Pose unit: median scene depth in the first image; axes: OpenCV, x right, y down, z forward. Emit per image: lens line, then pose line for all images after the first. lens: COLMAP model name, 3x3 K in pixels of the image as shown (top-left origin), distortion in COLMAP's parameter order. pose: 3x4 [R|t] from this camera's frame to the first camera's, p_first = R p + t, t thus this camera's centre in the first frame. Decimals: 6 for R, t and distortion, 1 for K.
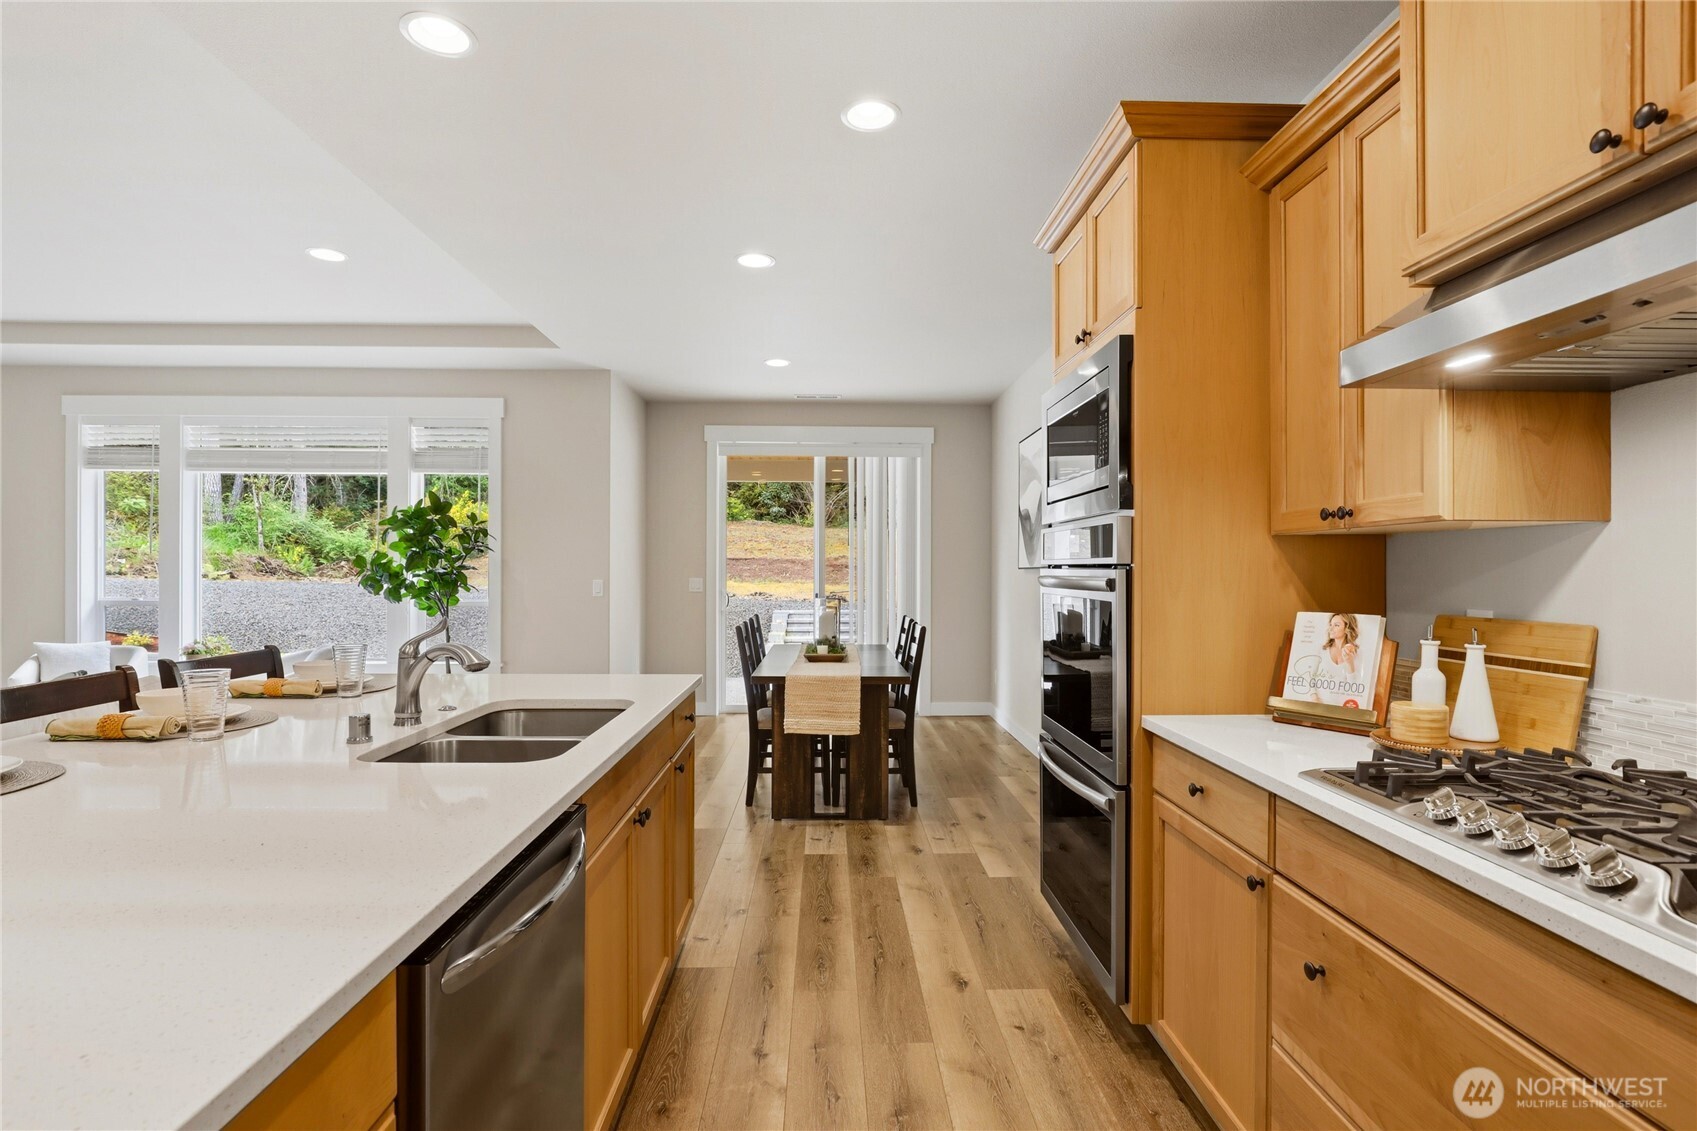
lens RADIAL K [[828.3, 0, 842.2], [0, 828.3, 569.8], [0, 0, 1]] dist [-0.011912, 0.002792]
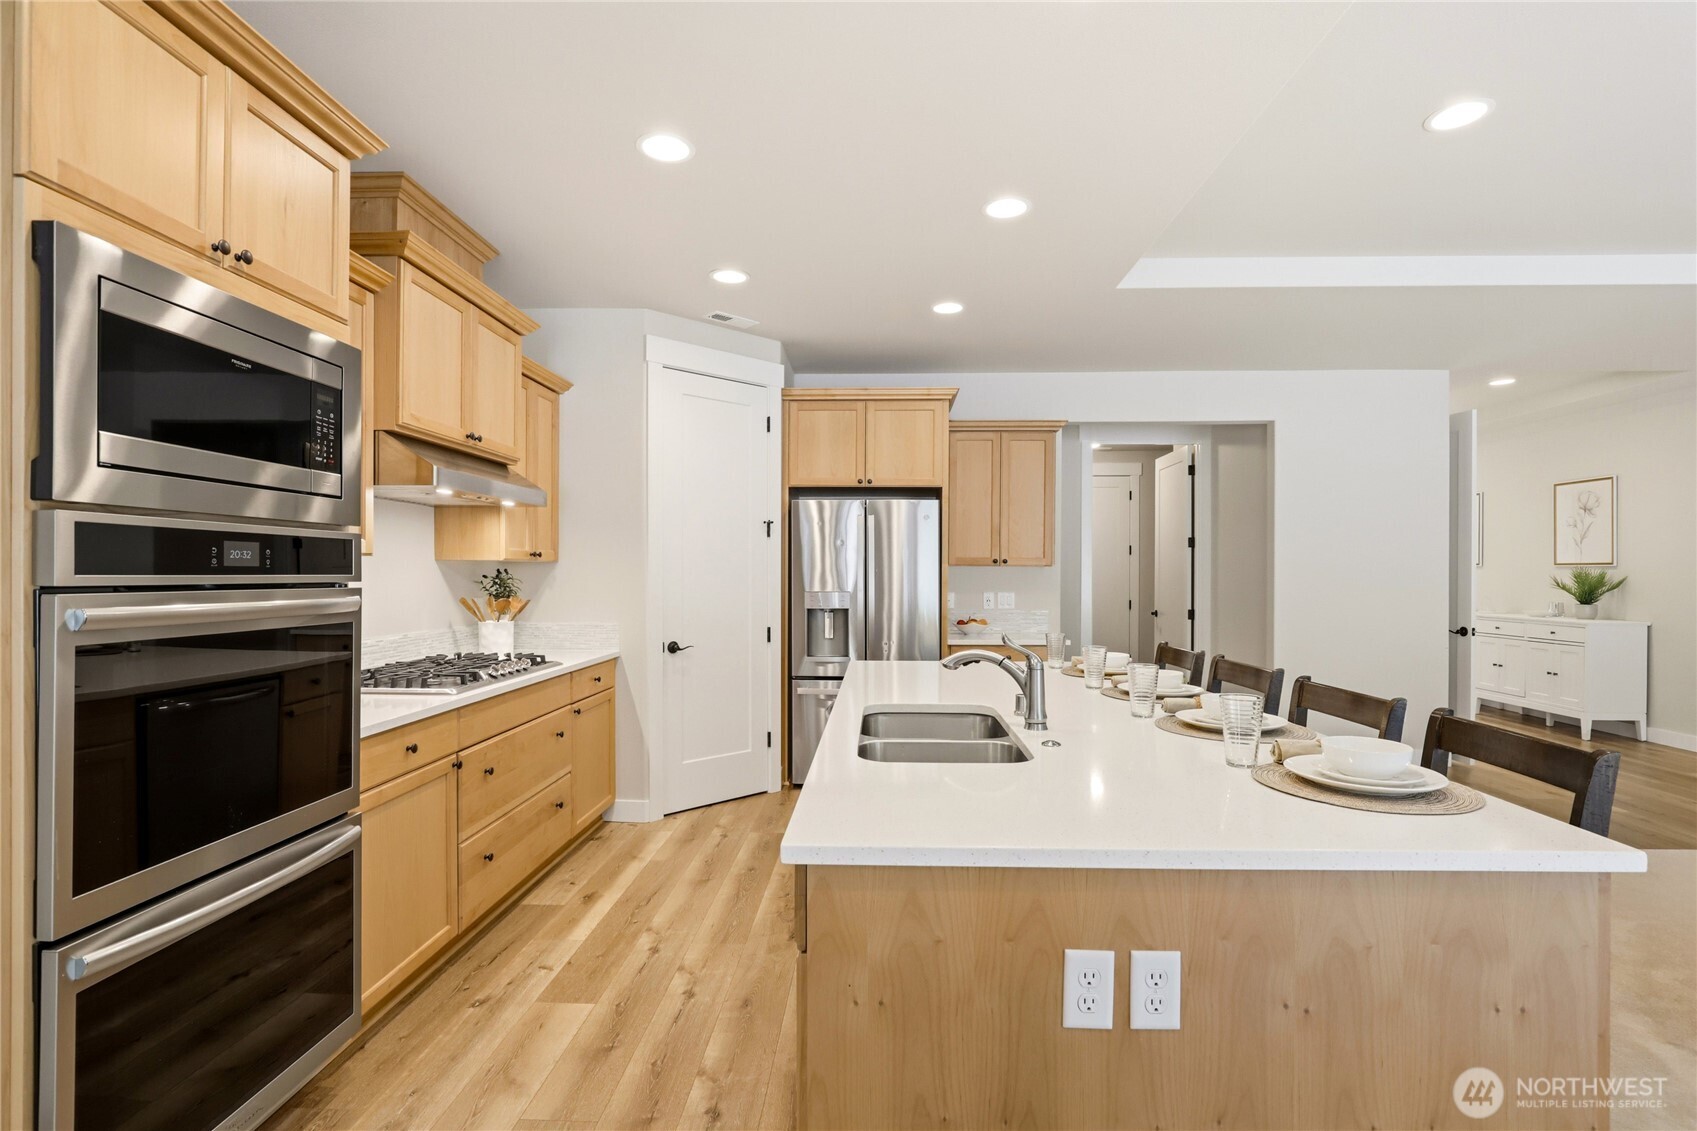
lens RADIAL K [[786.4, 0, 851.5], [0, 786.4, 573.4], [0, 0, 1]] dist [-0.018033, 0.003295]
pose [[-0.998161, -0.005807, 0.060338, -0.201572], [-0.005707, 0.999982, 0.001824, -0.014739], [-0.060348, 0.001476, -0.998176, 1.237992]]
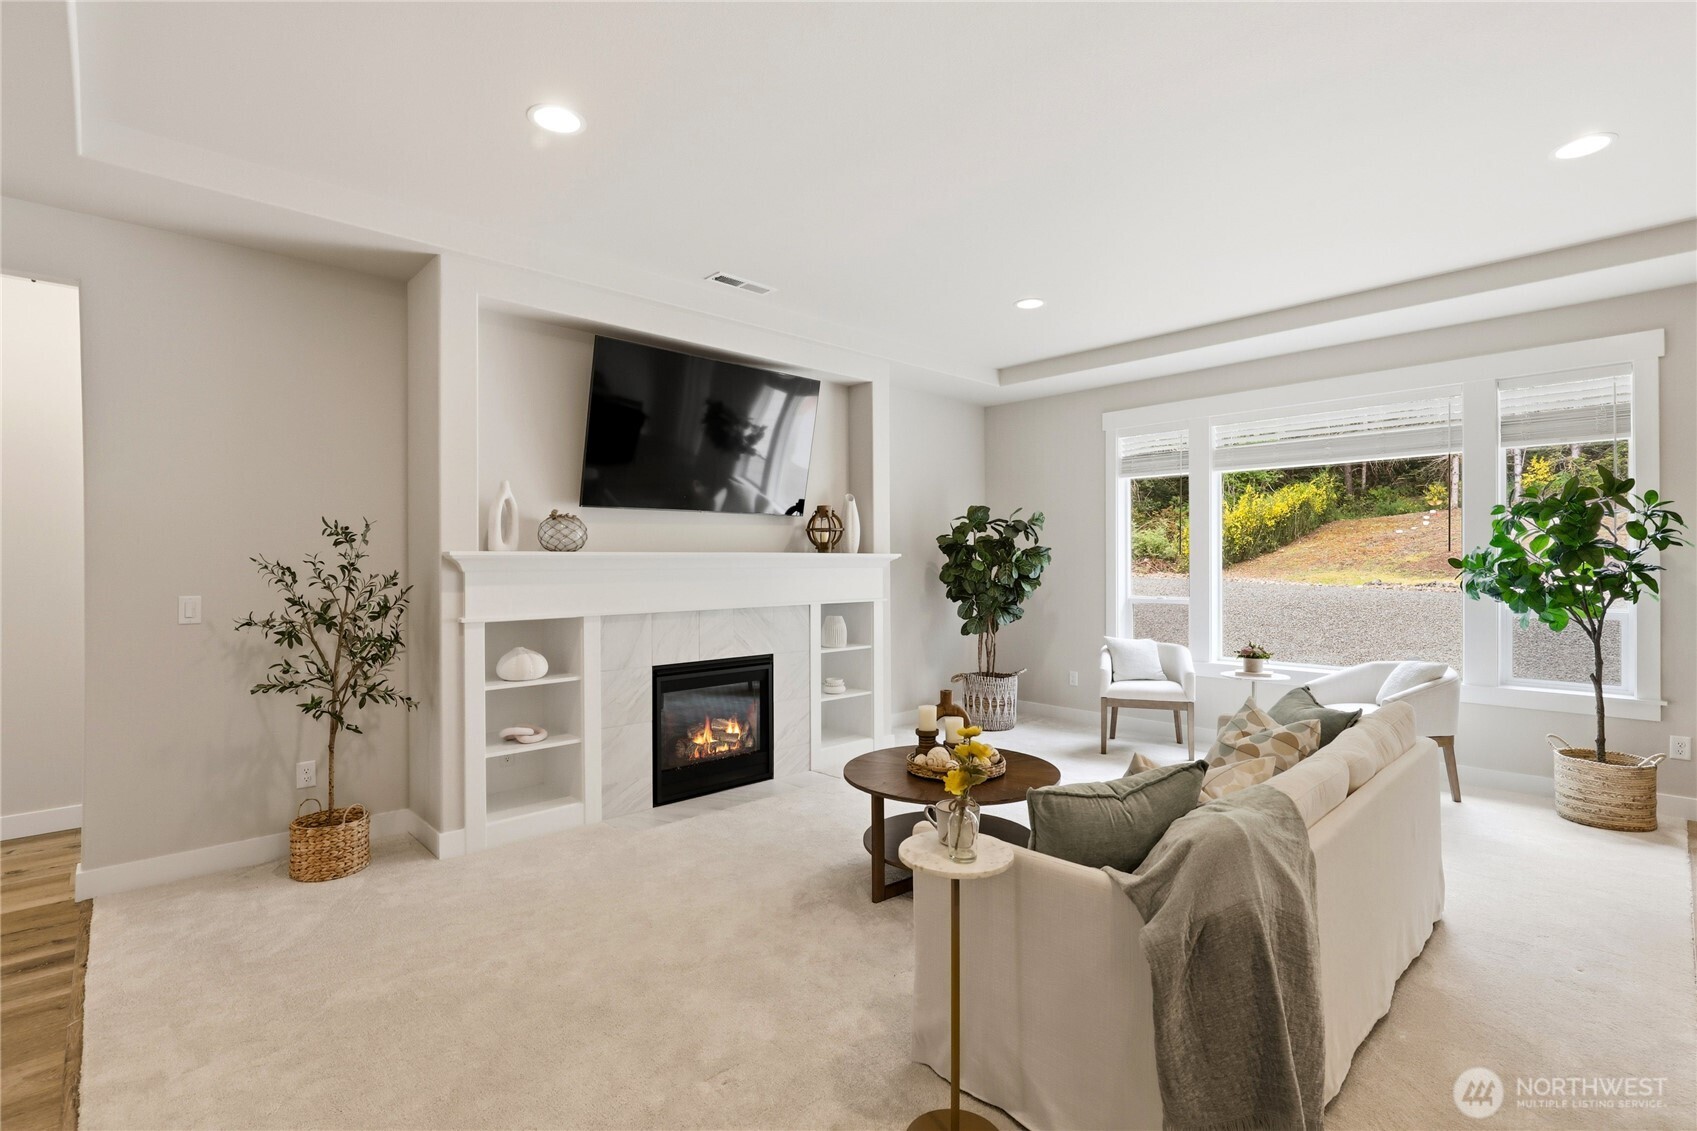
lens RADIAL K [[786.4, 0, 855.2], [0, 786.4, 563.2], [0, 0, 1]] dist [-0.018033, 0.003295]
pose [[0.672172, -0.007132, -0.740361, -0.703154], [0.006891, 0.999971, -0.003378, -0.015282], [0.740363, -0.002831, 0.672201, 0.070548]]
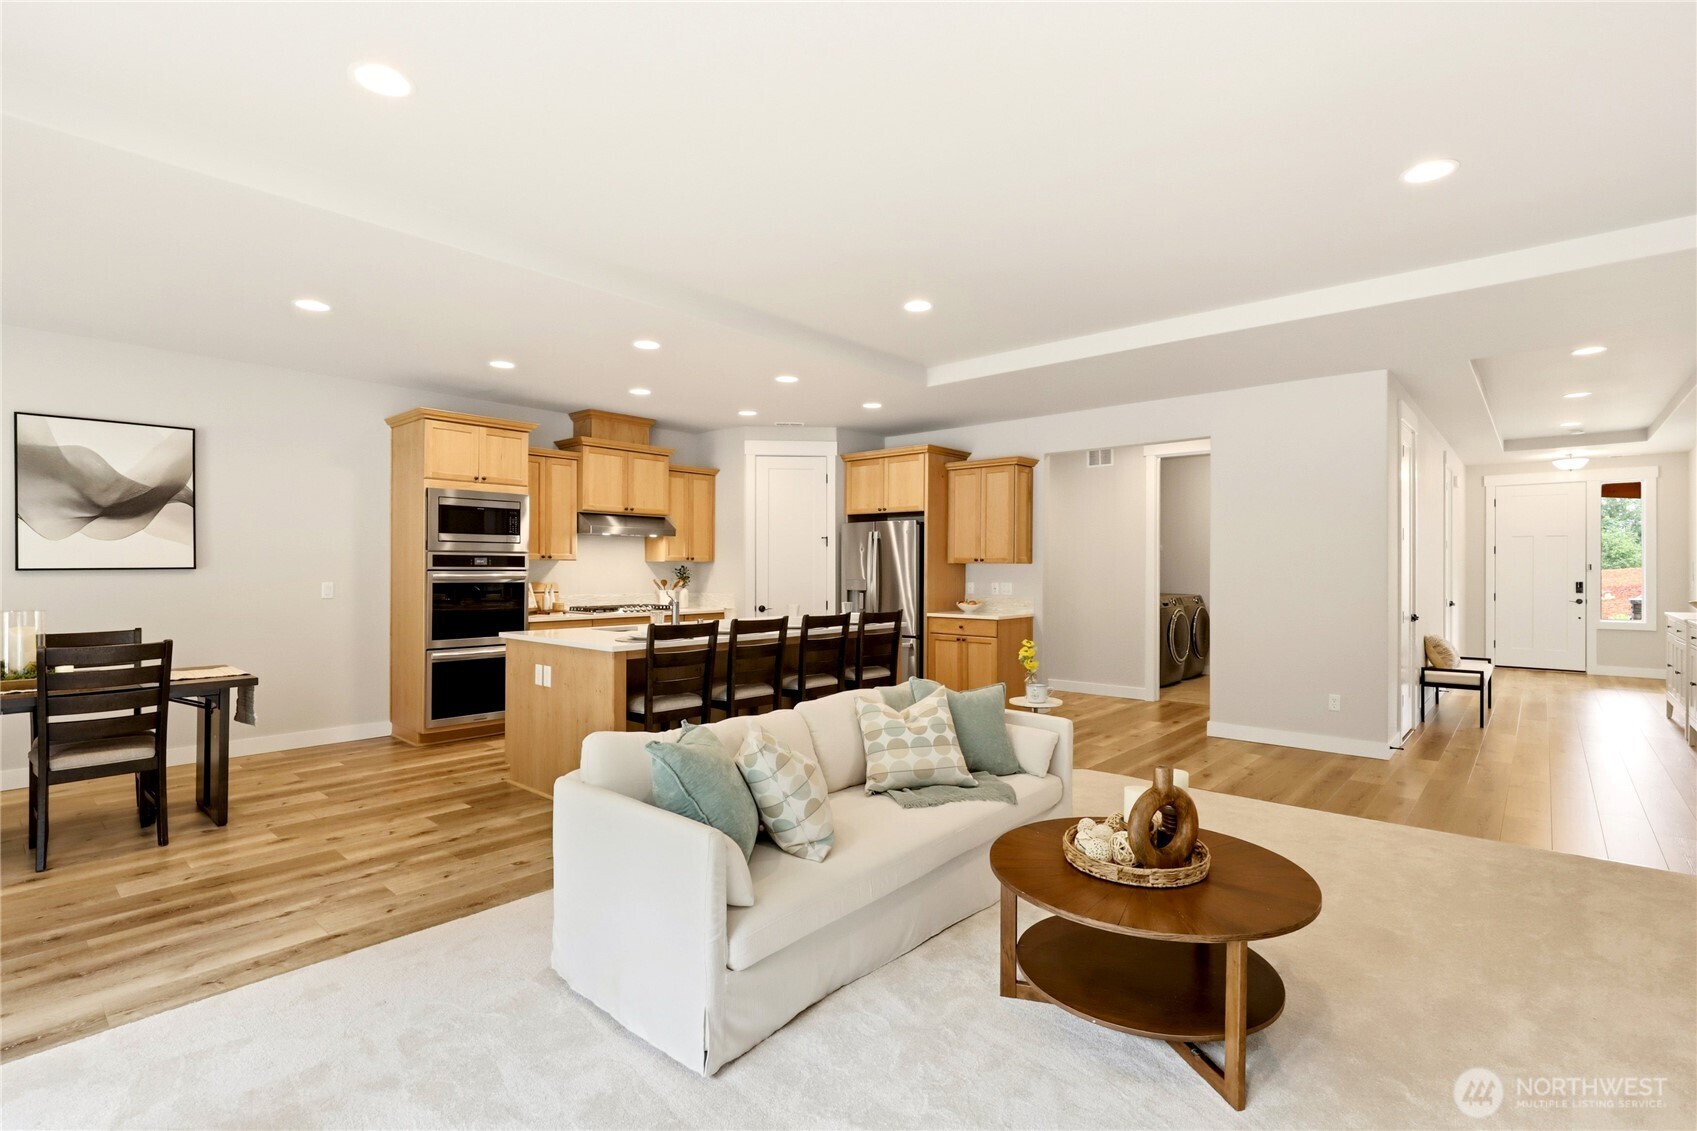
lens RADIAL K [[786.4, 0, 854.4], [0, 786.4, 562.1], [0, 0, 1]] dist [-0.018033, 0.003295]
pose [[-0.737289, -0.000780, 0.675577, -1.638885], [-0.005735, 0.999971, -0.005105, -0.017891], [-0.675553, -0.007638, -0.737272, 1.516220]]
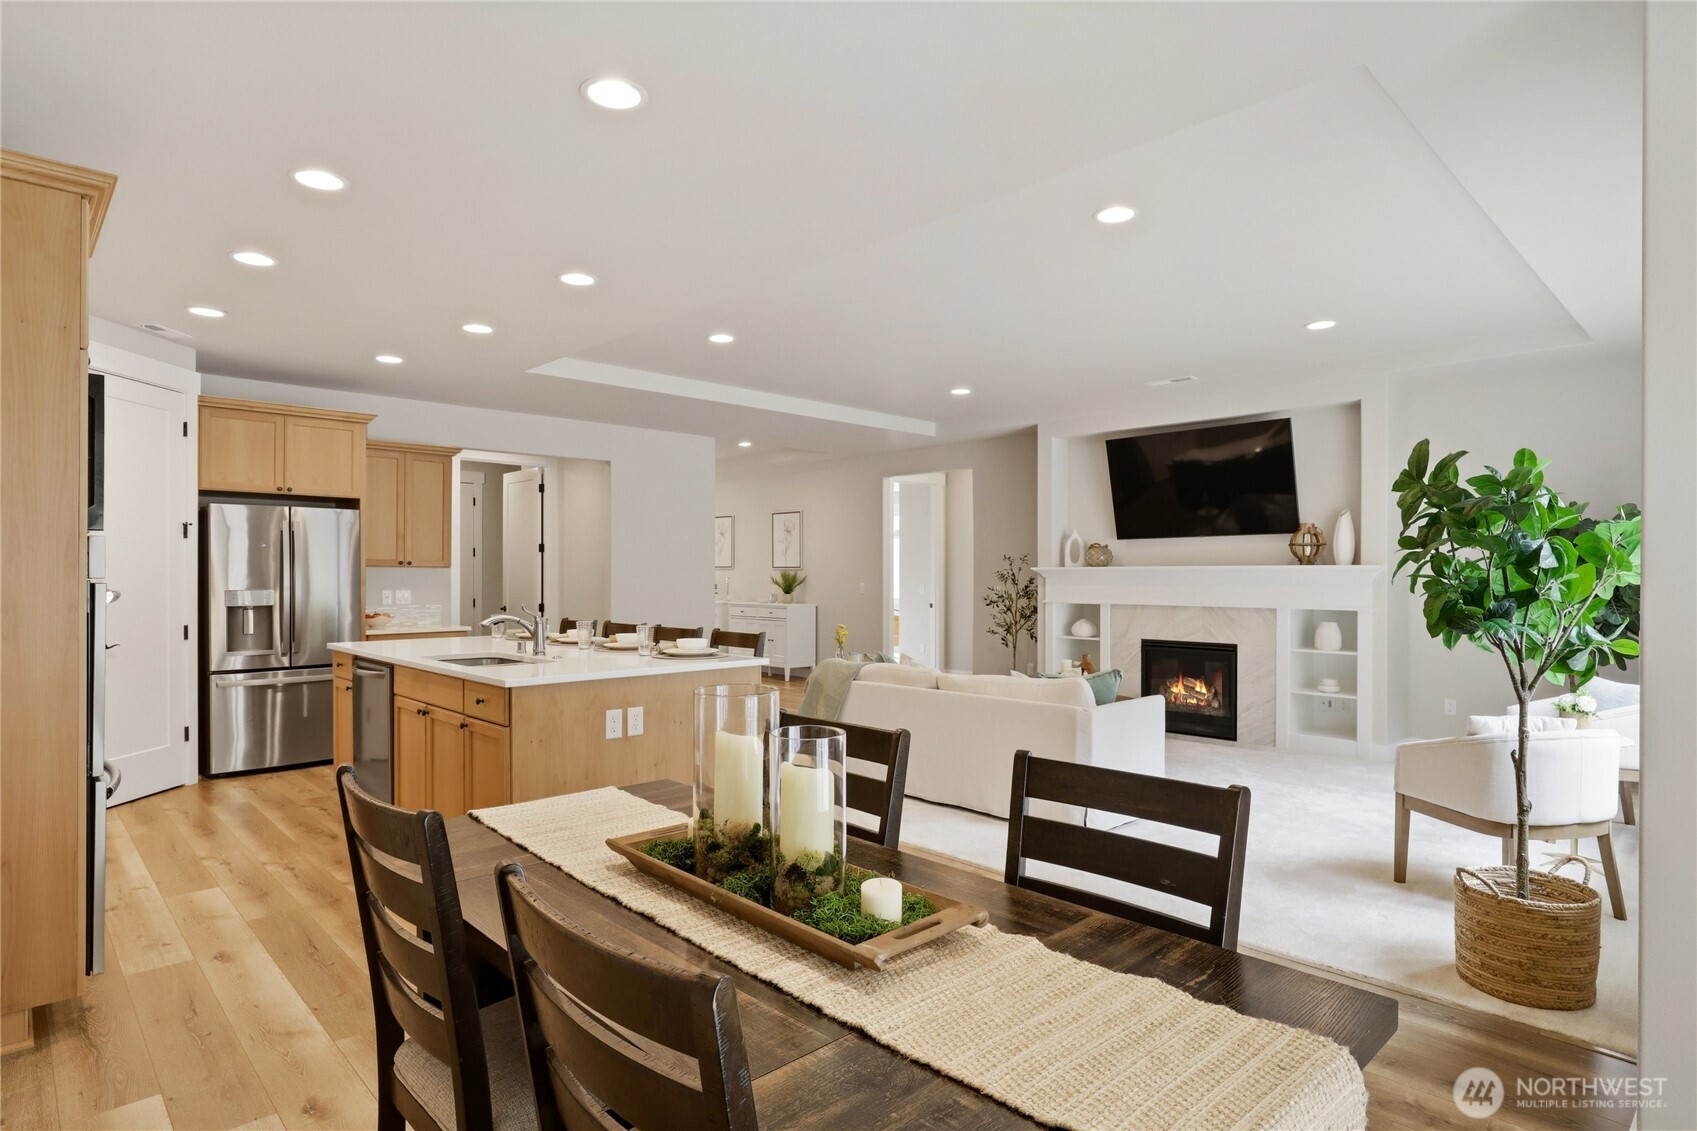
lens RADIAL K [[908.4, 0, 858.0], [0, 908.4, 566.8], [0, 0, 1]] dist [-0.017511, 0.001364]
pose [[-0.728784, -0.010556, -0.684662, 0.273683], [-0.004213, 0.999931, -0.010932, -0.010209], [0.684730, -0.005083, -0.728779, 1.921998]]
